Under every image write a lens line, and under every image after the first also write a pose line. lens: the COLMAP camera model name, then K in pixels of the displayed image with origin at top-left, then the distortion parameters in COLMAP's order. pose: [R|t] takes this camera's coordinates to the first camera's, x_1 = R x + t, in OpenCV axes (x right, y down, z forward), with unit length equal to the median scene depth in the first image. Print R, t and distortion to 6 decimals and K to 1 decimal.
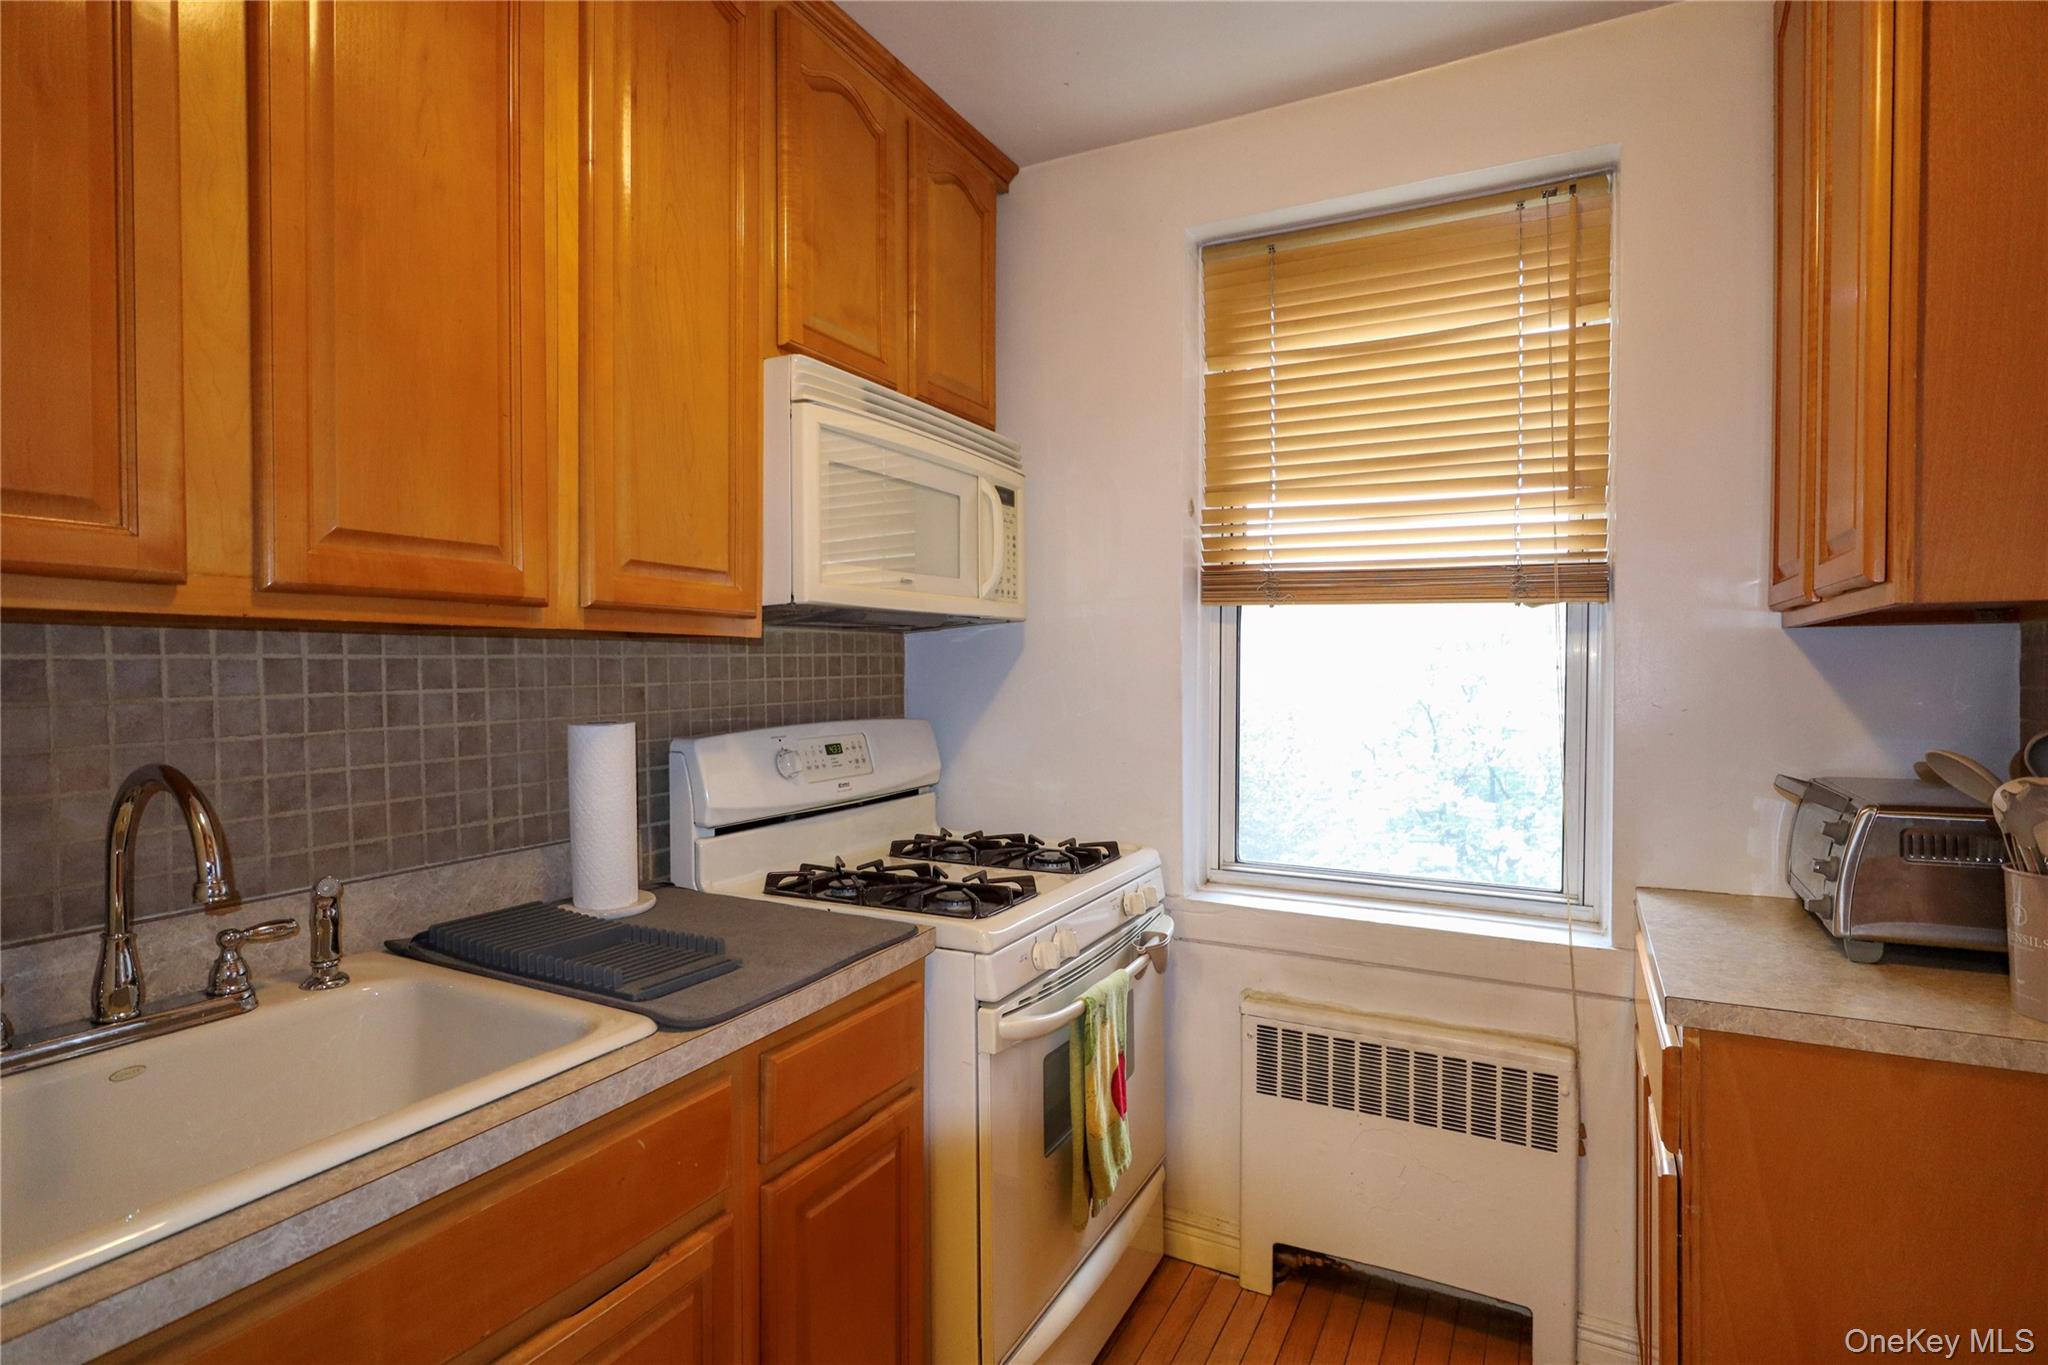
lens RADIAL K [[1021.7, 0, 1024.0], [0, 1021.7, 682.5], [0, 0, 1]] dist [-0.010826, 0.005801]
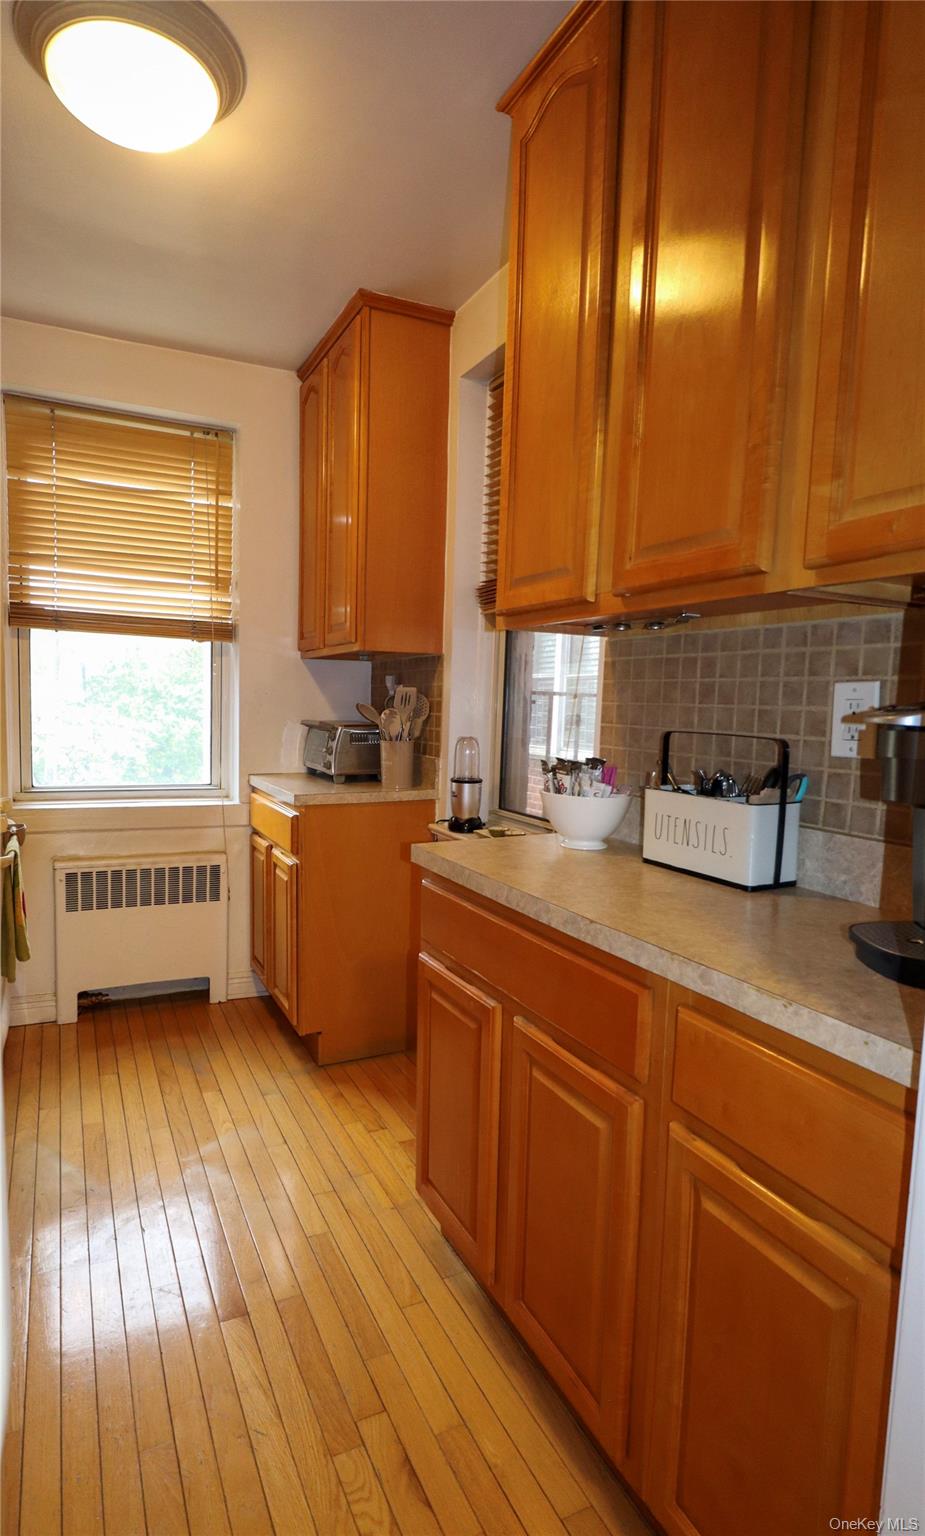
lens RADIAL K [[822.1, 0, 418.2], [0, 822.1, 780.5], [0, 0, 1]] dist [-0.005508, -0.000564]
pose [[0.612545, -0.062017, 0.787999, -0.531733], [-0.011391, 0.996121, 0.087251, 0.050915], [-0.790353, -0.062421, 0.609463, -0.344545]]
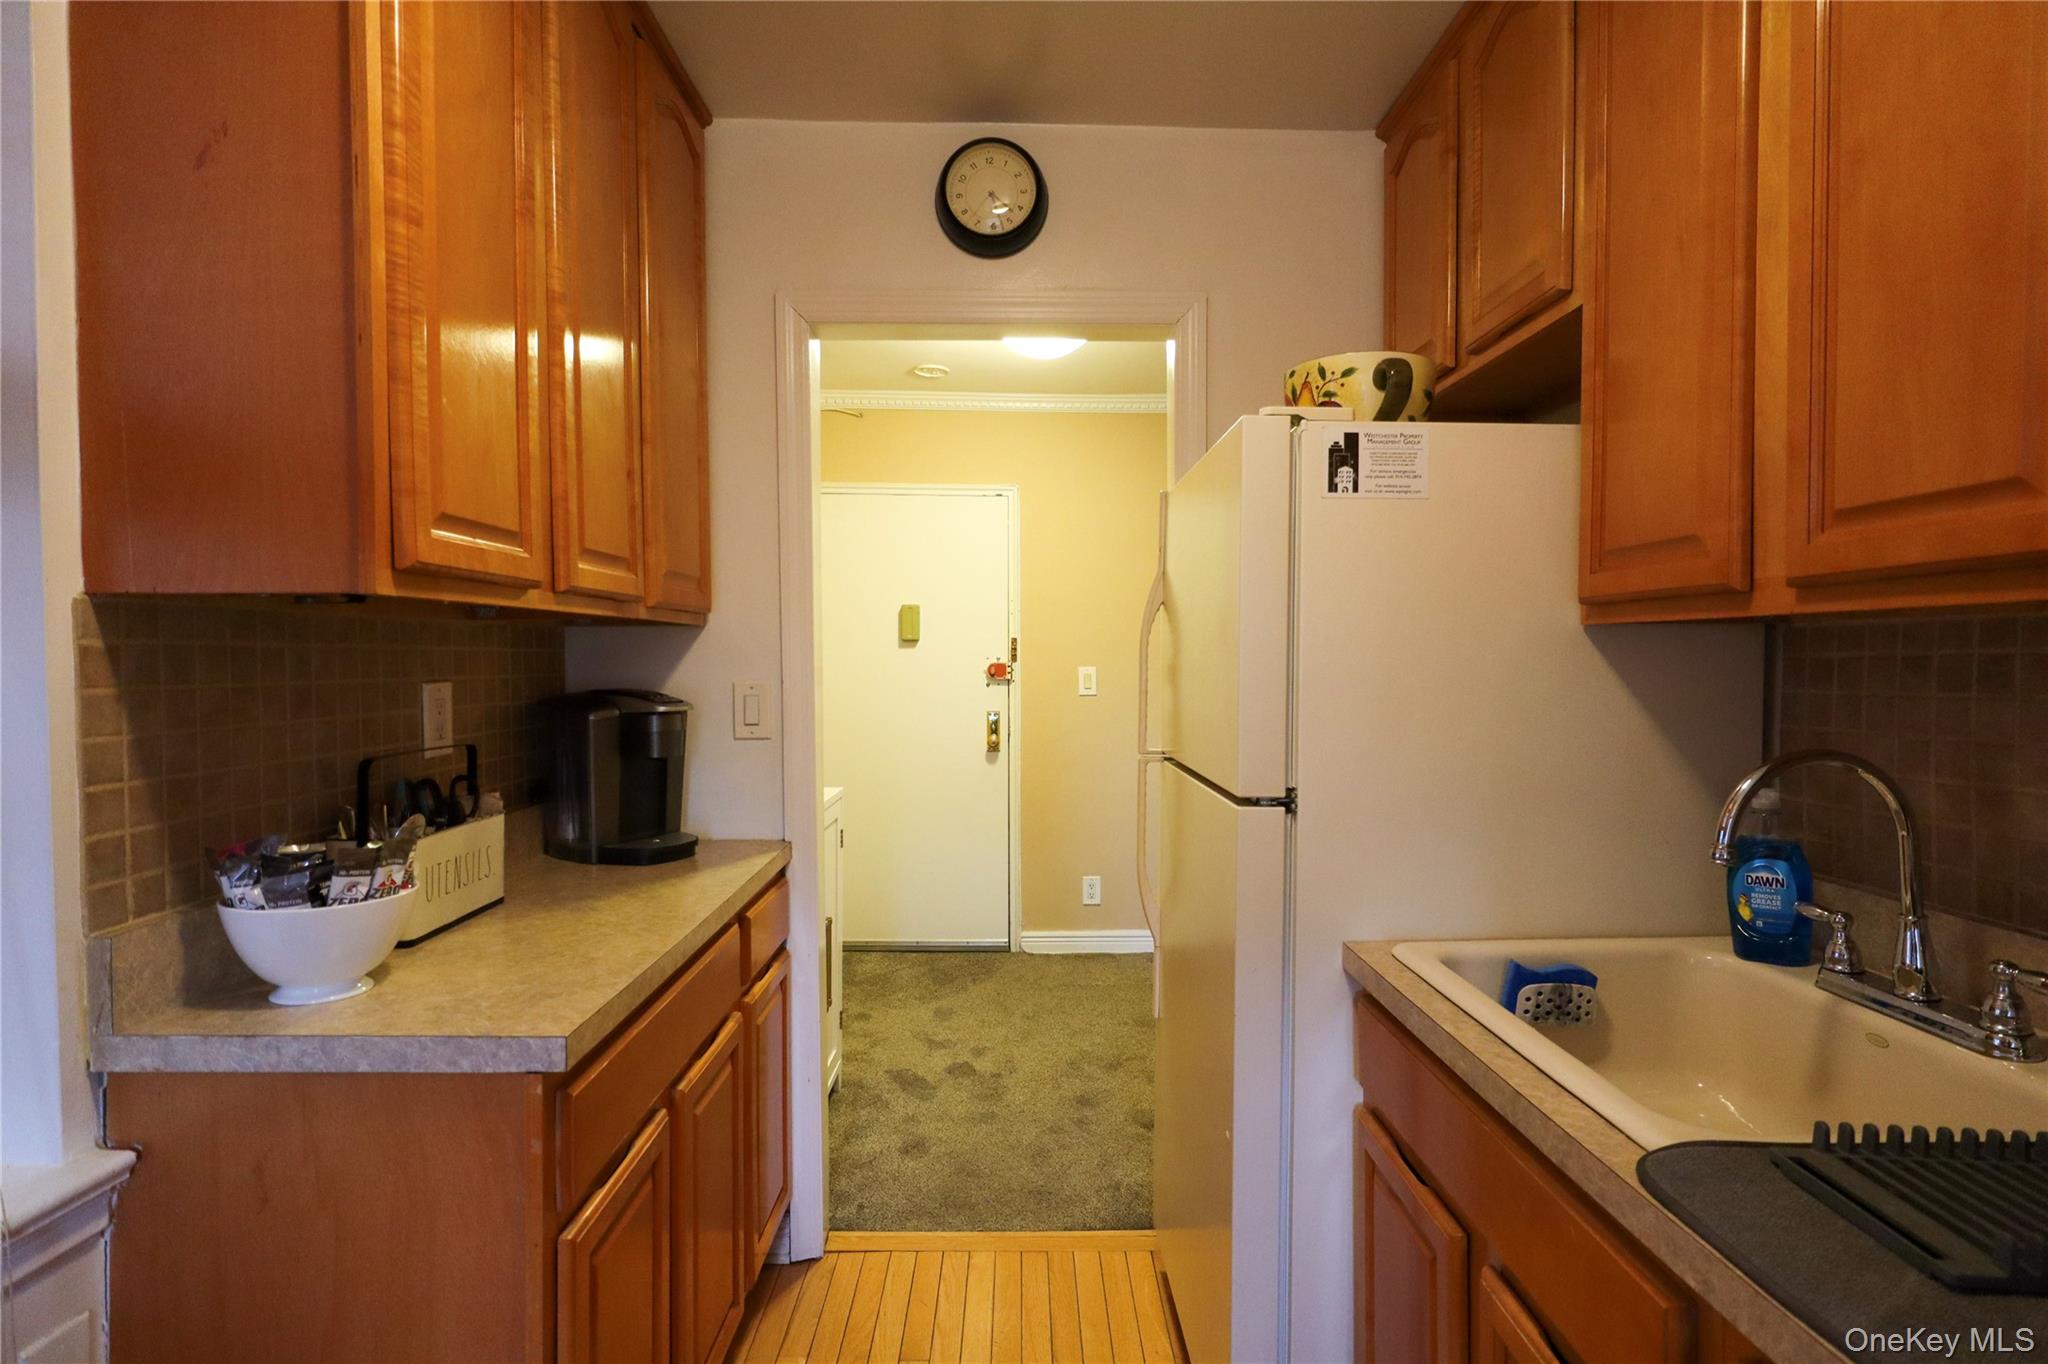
lens RADIAL K [[1038.4, 0, 1024.0], [0, 1038.4, 682.0], [0, 0, 1]] dist [-0.055182, 0.001156]
pose [[-0.875620, 0.011394, -0.482867, 0.219495], [-0.009951, 0.999084, 0.041620, -0.016543], [0.482899, 0.041248, -0.874704, 0.793218]]
